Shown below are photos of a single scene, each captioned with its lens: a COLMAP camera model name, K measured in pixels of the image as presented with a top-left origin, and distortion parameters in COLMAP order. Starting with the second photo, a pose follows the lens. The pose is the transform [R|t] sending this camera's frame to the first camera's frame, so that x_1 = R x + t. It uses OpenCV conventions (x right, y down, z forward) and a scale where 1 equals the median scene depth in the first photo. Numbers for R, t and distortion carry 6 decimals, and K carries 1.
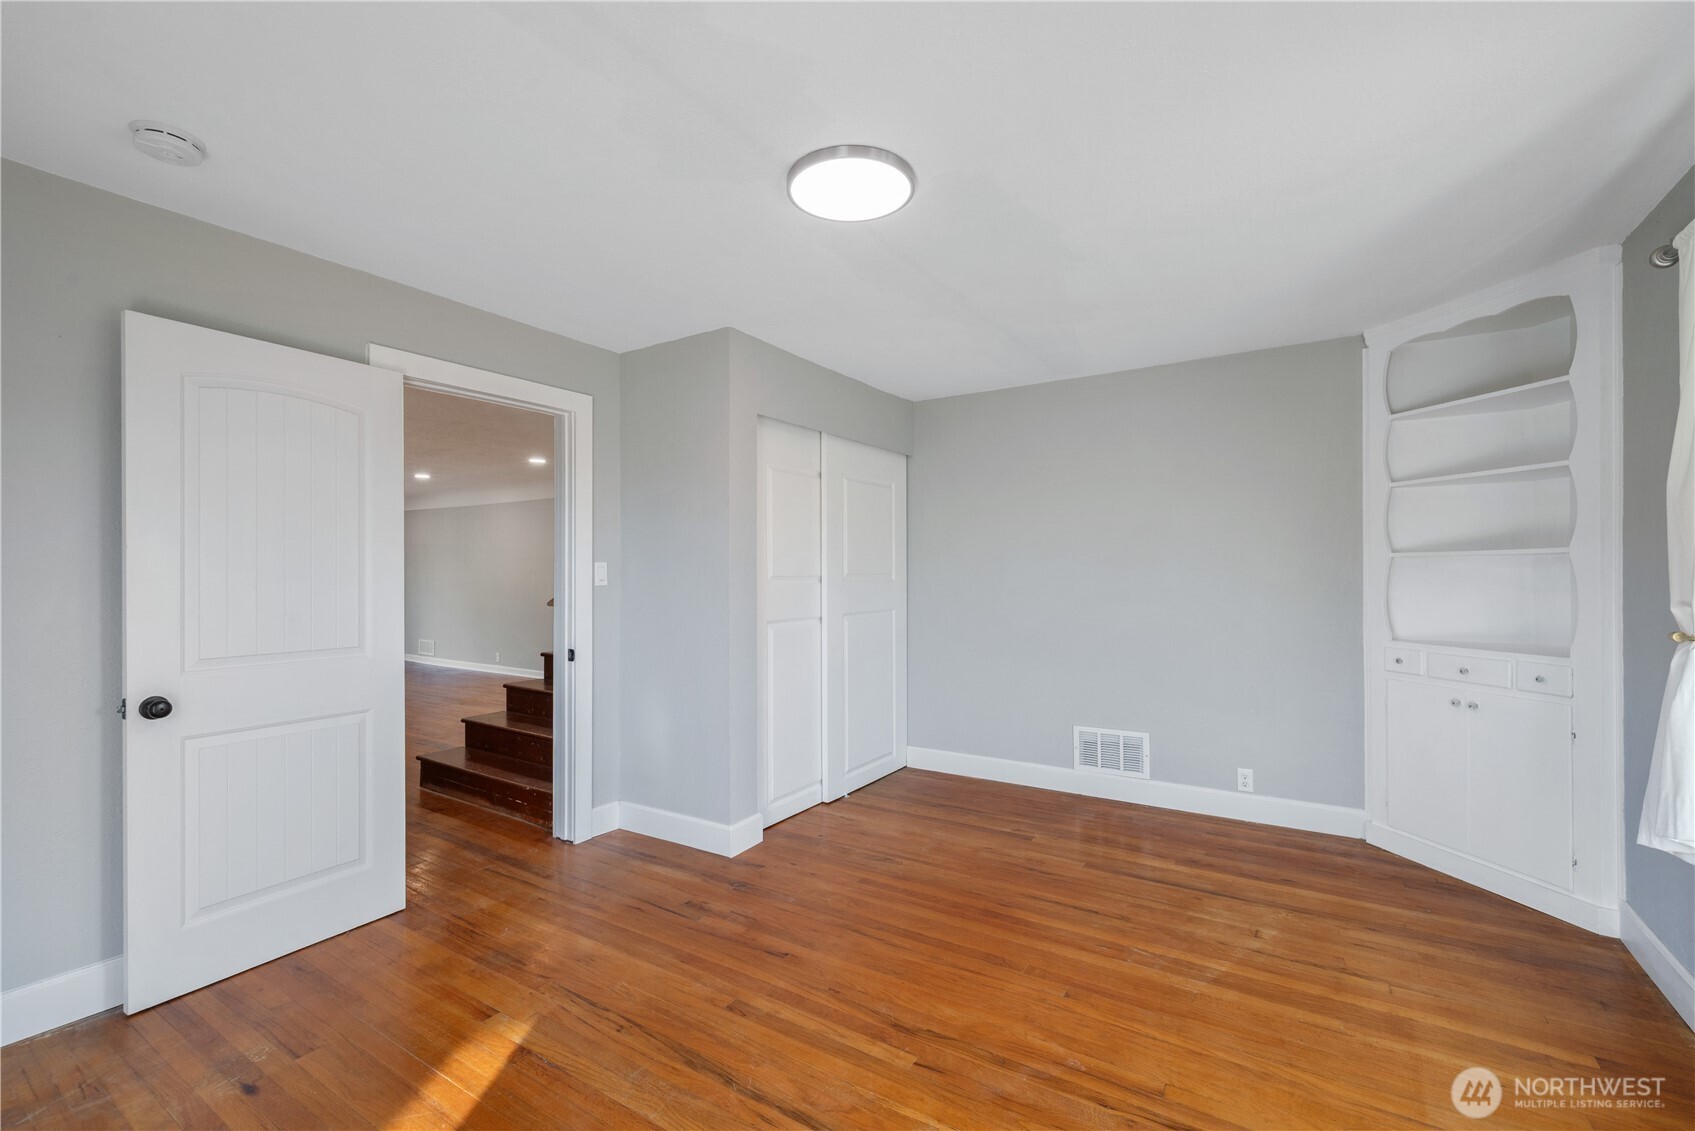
lens RADIAL K [[722.4, 0, 848.0], [0, 722.4, 574.3], [0, 0, 1]] dist [-0.000688, 0.000314]
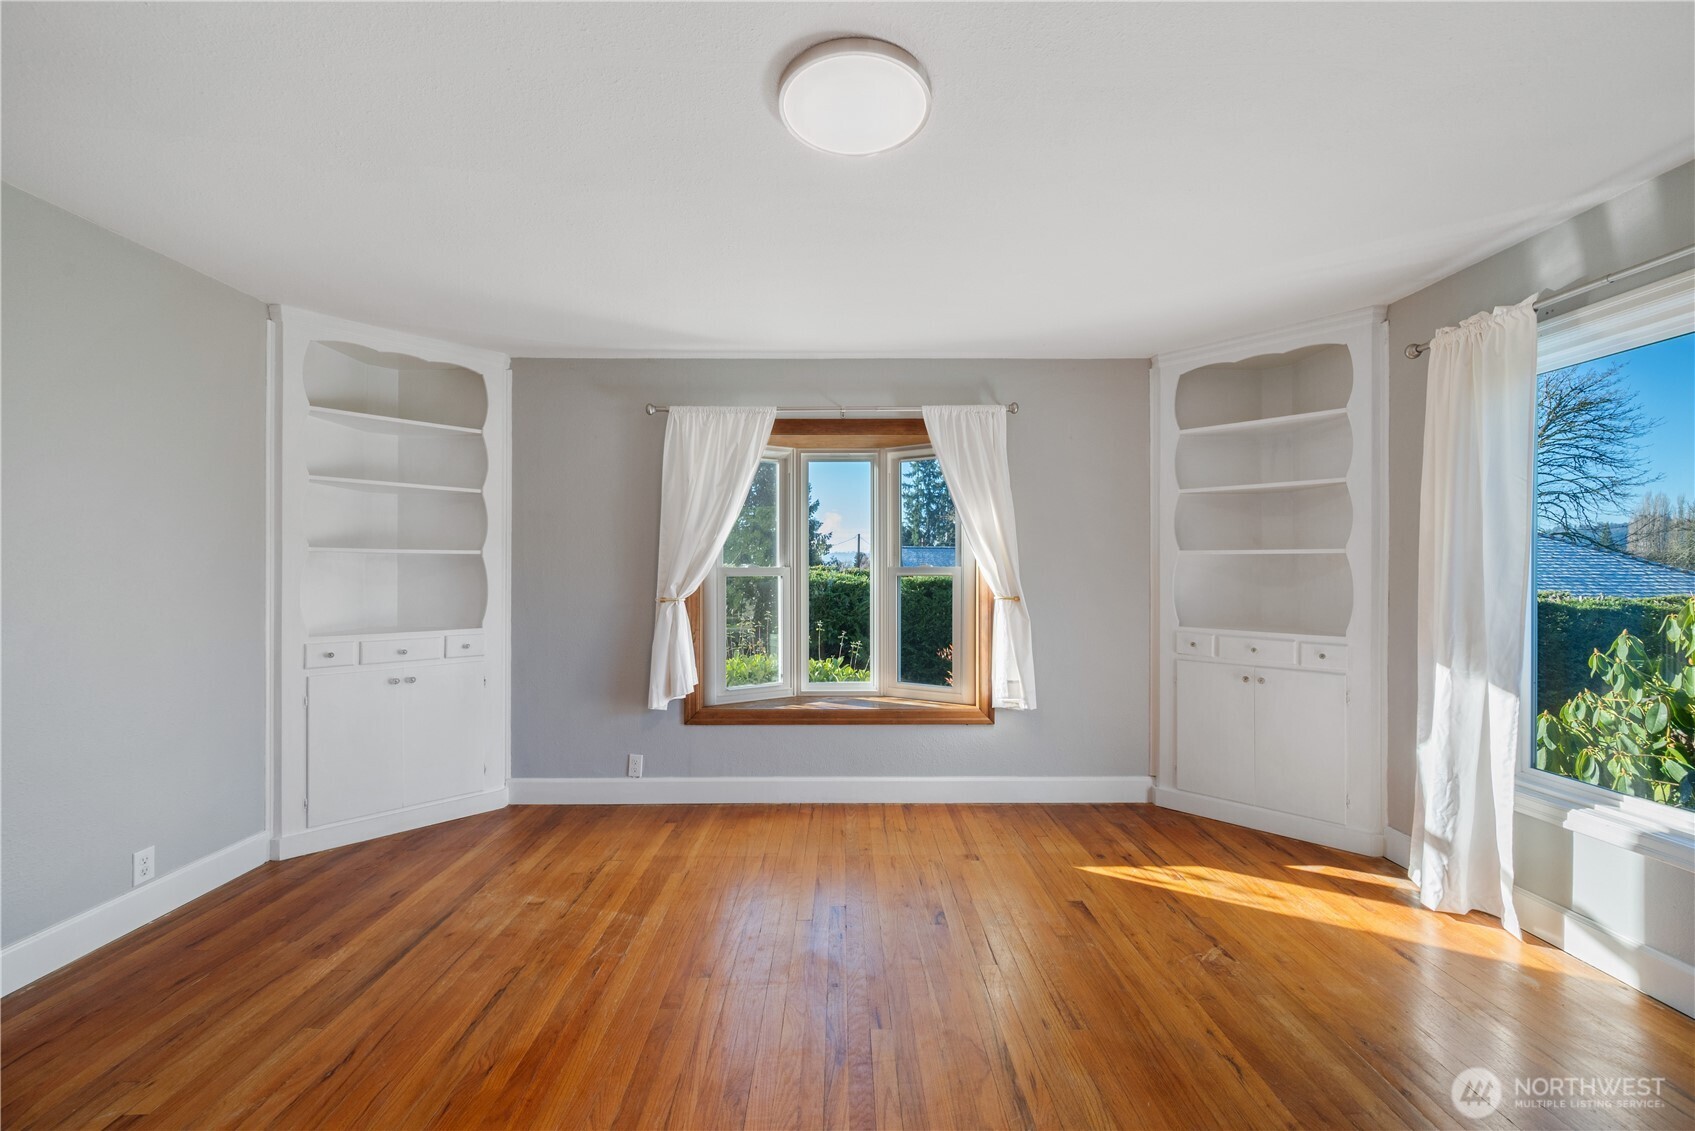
lens RADIAL K [[658.4, 0, 847.1], [0, 658.4, 567.2], [0, 0, 1]] dist [-0.000617, -0.000129]
pose [[-0.544071, 0.007528, 0.839005, -0.463794], [0.000232, 0.999961, -0.008821, 0.007040], [-0.839039, -0.004604, -0.544051, 1.045650]]
